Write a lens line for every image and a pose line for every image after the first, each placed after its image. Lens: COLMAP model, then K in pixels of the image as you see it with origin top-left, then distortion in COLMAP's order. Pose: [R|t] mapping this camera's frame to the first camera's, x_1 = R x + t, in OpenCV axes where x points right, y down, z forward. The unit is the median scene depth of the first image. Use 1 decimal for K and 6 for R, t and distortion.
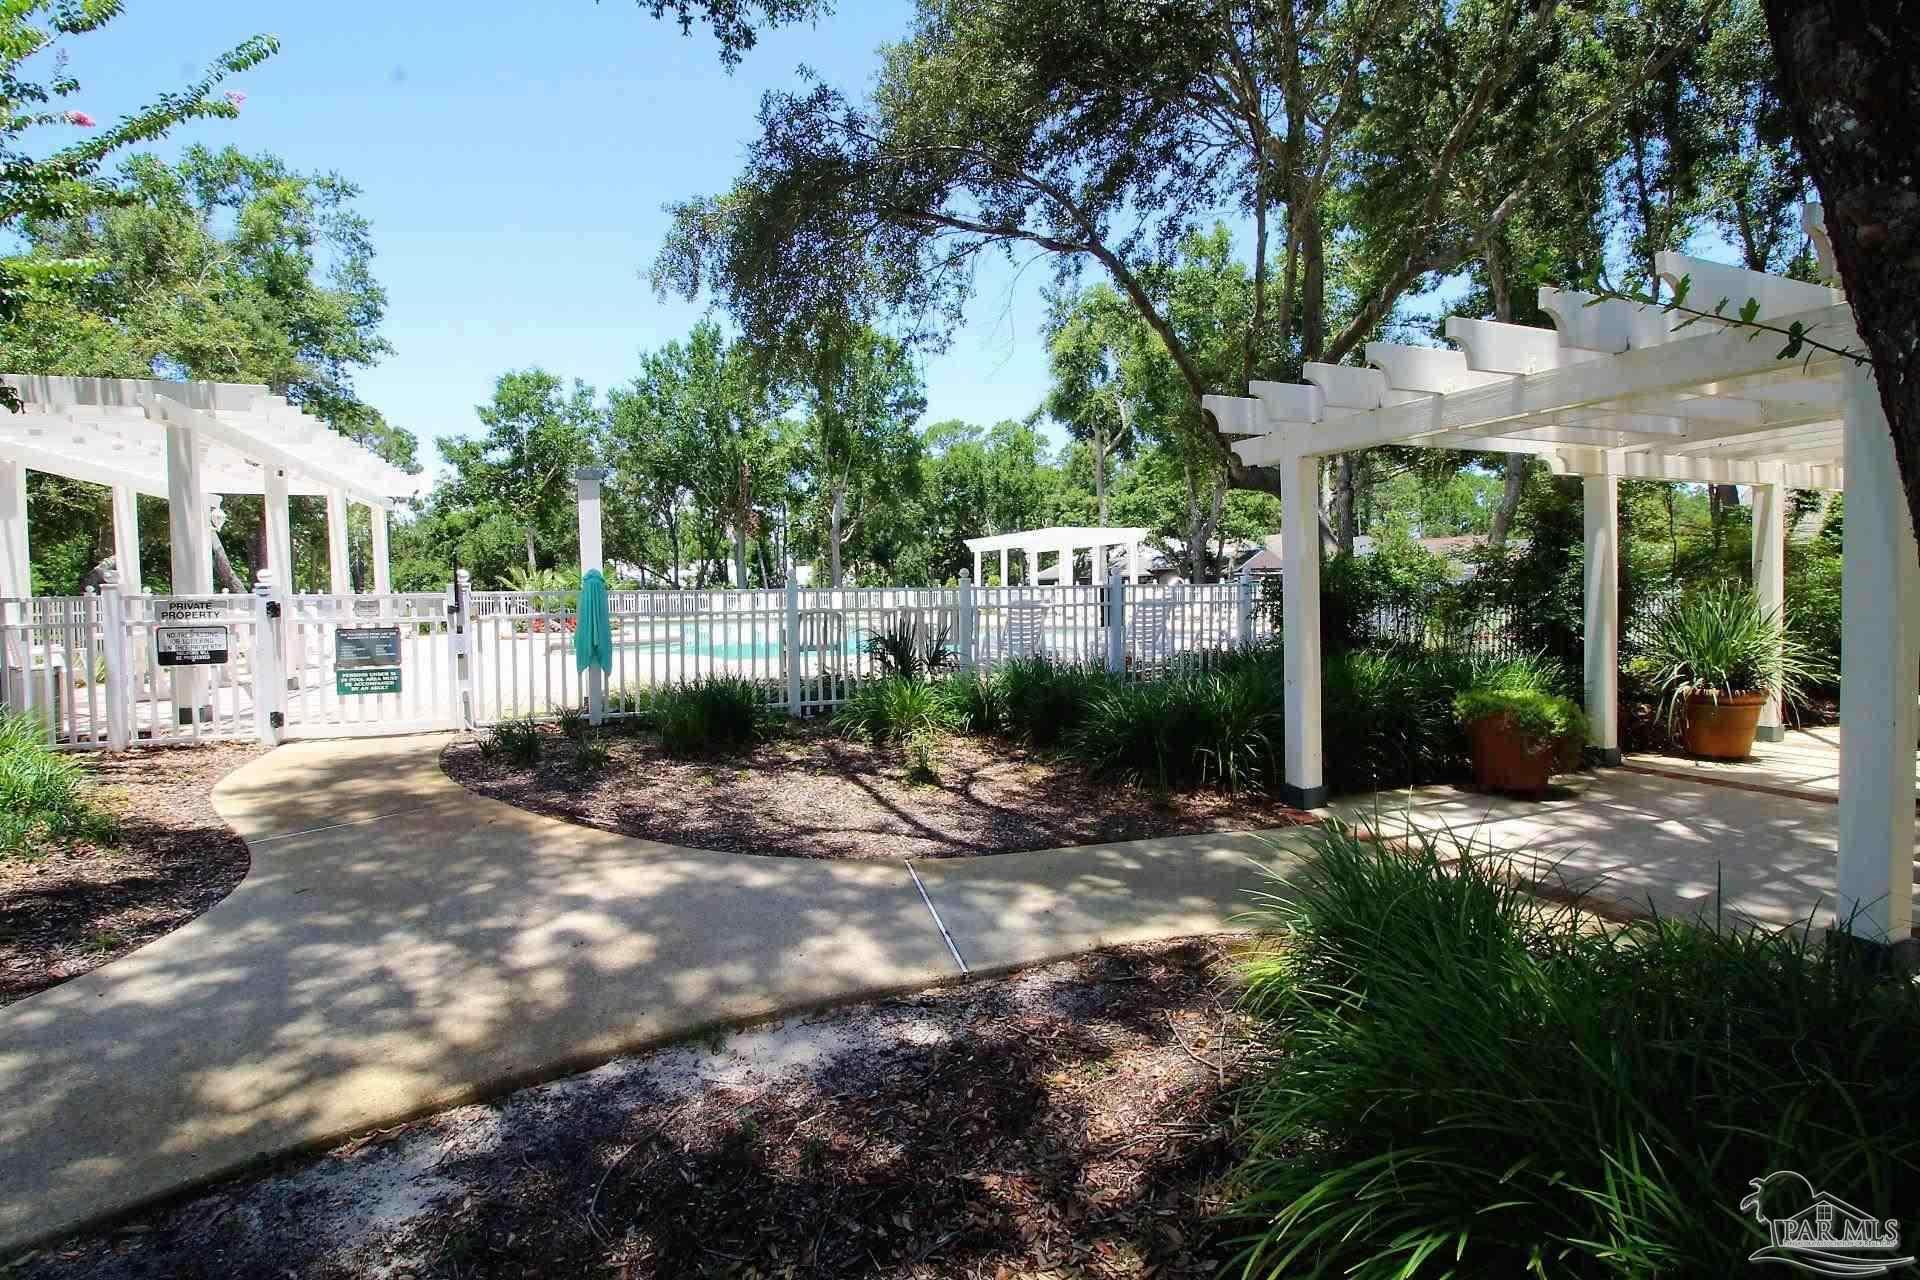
lens RADIAL K [[887.6, 0, 950.4], [0, 887.6, 619.1], [0, 0, 1]] dist [0.000480, -0.013407]
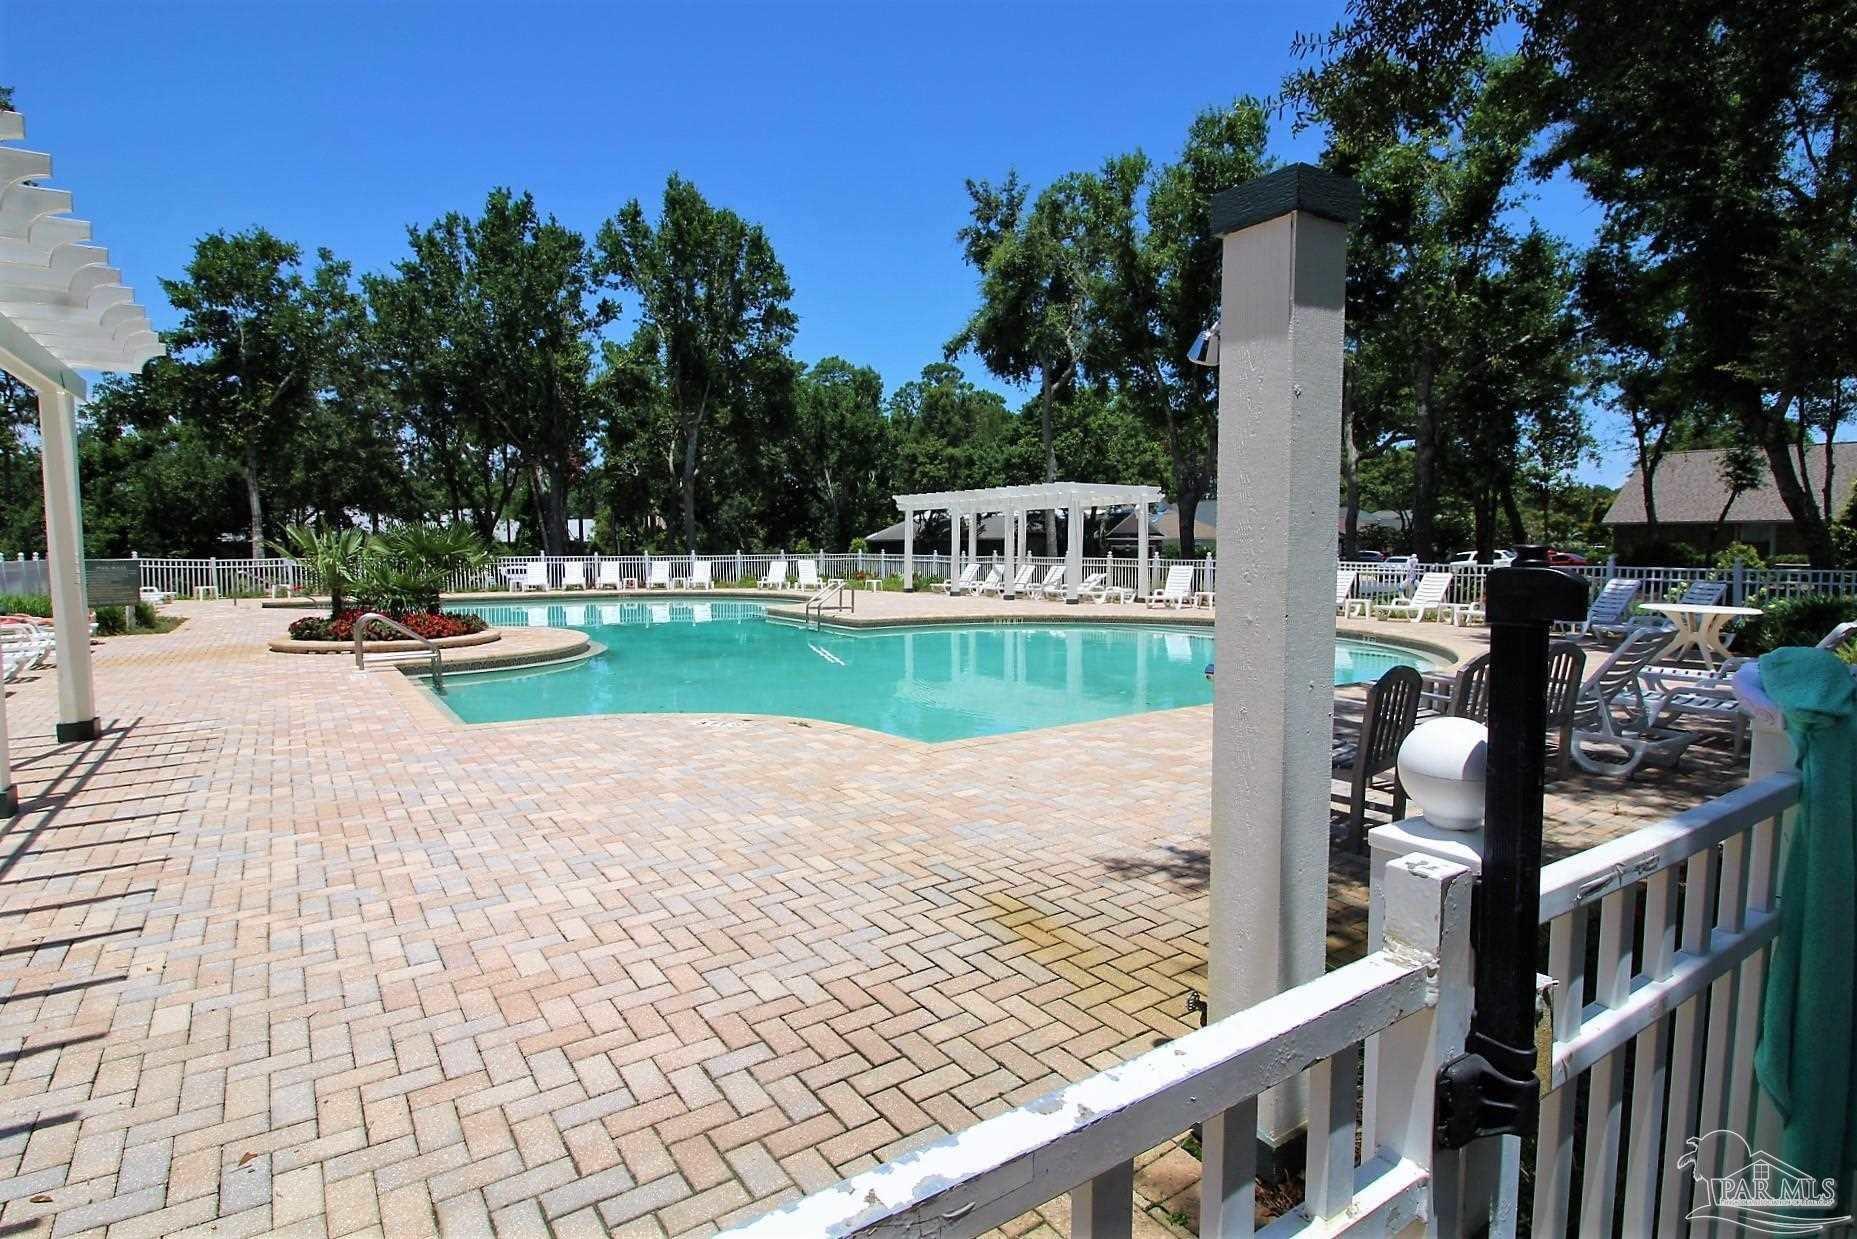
lens RADIAL K [[932.2, 0, 928.5], [0, 932.2, 619.5], [0, 0, 1]] dist [0.003015, -0.018411]
pose [[0.975630, -0.003203, 0.219398, -0.112841], [-0.006380, 0.999056, 0.042959, -0.012492], [-0.219329, -0.043312, 0.974689, 0.162277]]
